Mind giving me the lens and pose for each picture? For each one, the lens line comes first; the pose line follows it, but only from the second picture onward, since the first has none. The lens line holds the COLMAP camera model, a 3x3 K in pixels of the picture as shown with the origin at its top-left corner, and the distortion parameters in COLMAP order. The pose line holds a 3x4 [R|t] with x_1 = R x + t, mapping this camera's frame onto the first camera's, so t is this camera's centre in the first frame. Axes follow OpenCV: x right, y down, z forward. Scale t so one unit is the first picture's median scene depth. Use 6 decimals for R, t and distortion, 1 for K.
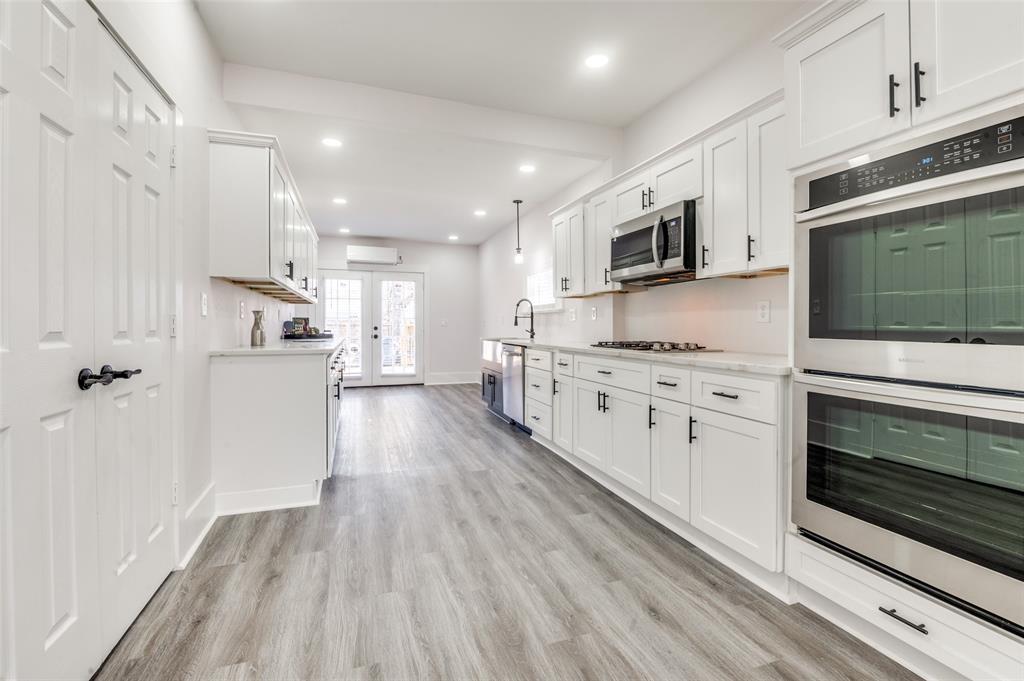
lens RADIAL K [[449.5, 0, 520.2], [0, 449.5, 329.9], [0, 0, 1]] dist [0.000383, -0.000472]
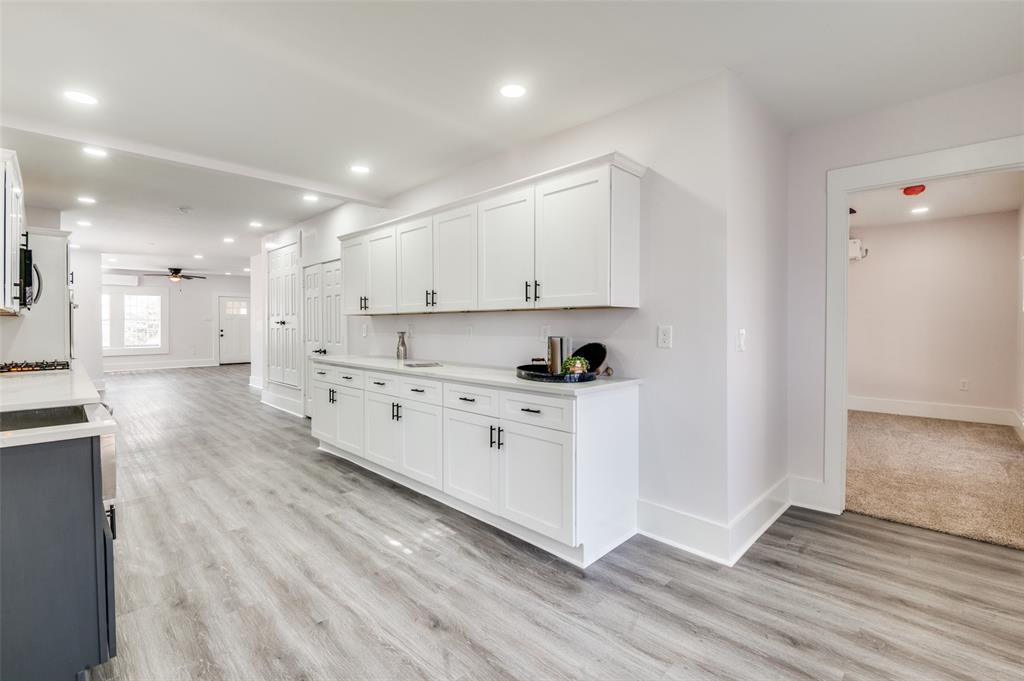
lens RADIAL K [[449.5, 0, 520.2], [0, 449.5, 329.9], [0, 0, 1]] dist [0.000383, -0.000472]
pose [[-0.897453, 0.007512, -0.441047, -0.252321], [-0.002094, 0.999771, 0.021289, -0.061986], [0.441106, 0.020030, -0.897231, 1.835148]]
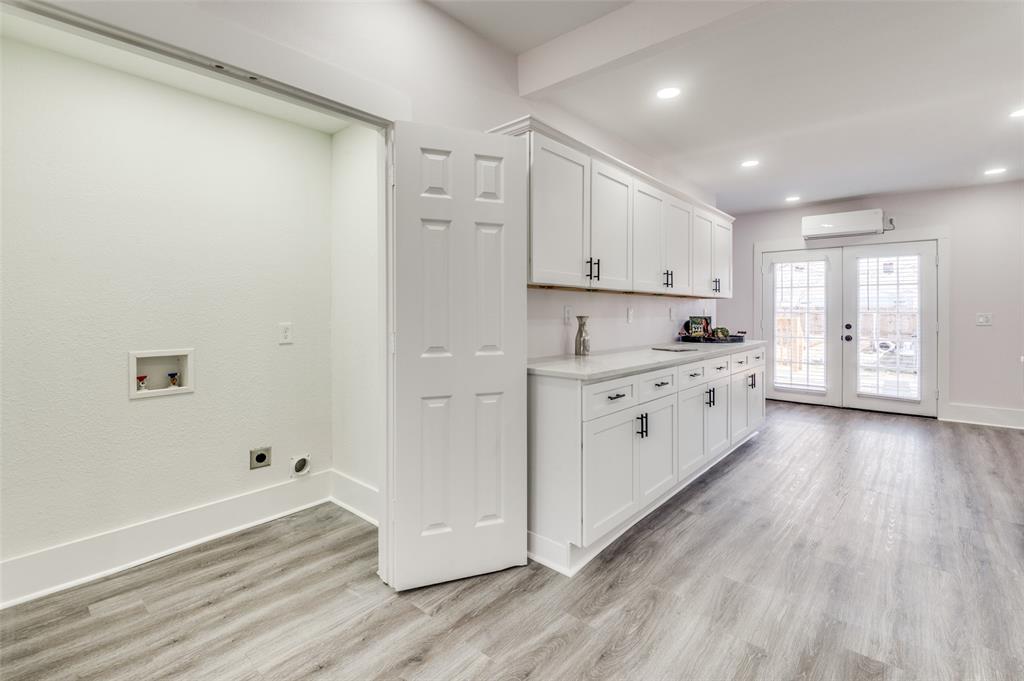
lens RADIAL K [[463.3, 0, 512.9], [0, 463.3, 313.0], [0, 0, 1]] dist [-0.012882, -0.000366]
pose [[0.475161, 0.005225, -0.879883, 0.121749], [-0.009862, 0.999951, 0.000613, -0.037367], [0.879843, 0.008386, 0.475190, 0.345168]]
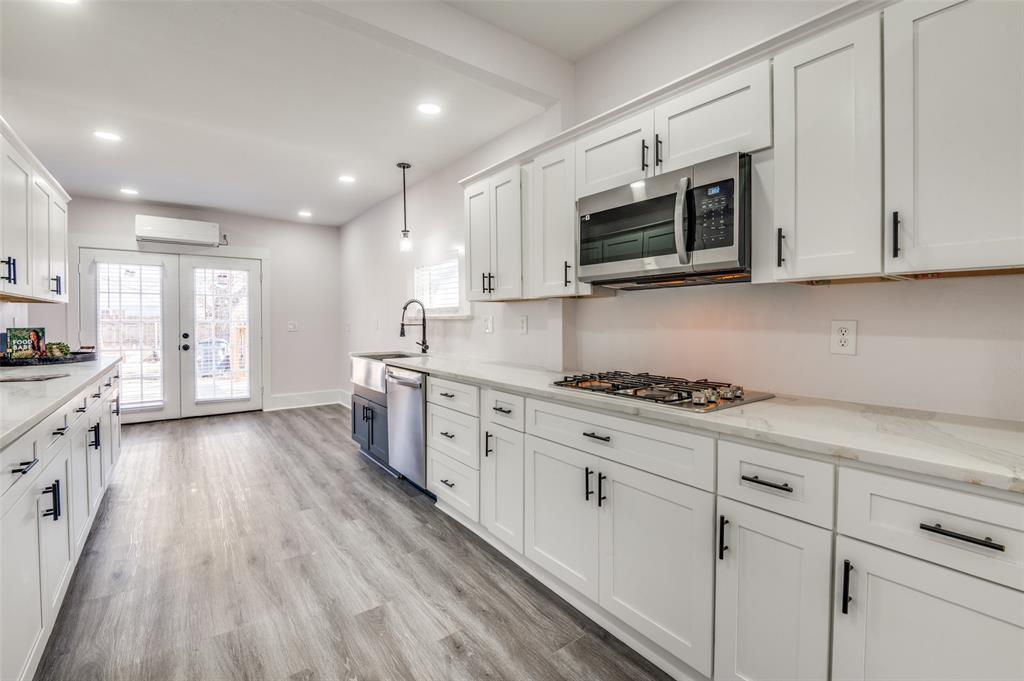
lens RADIAL K [[452.3, 0, 515.7], [0, 452.3, 329.4], [0, 0, 1]] dist [0.001542, -0.012241]
pose [[0.956459, -0.004426, 0.291834, -0.061006], [0.001605, 0.999950, 0.009904, -0.036424], [-0.291863, -0.009004, 0.956418, 0.318864]]
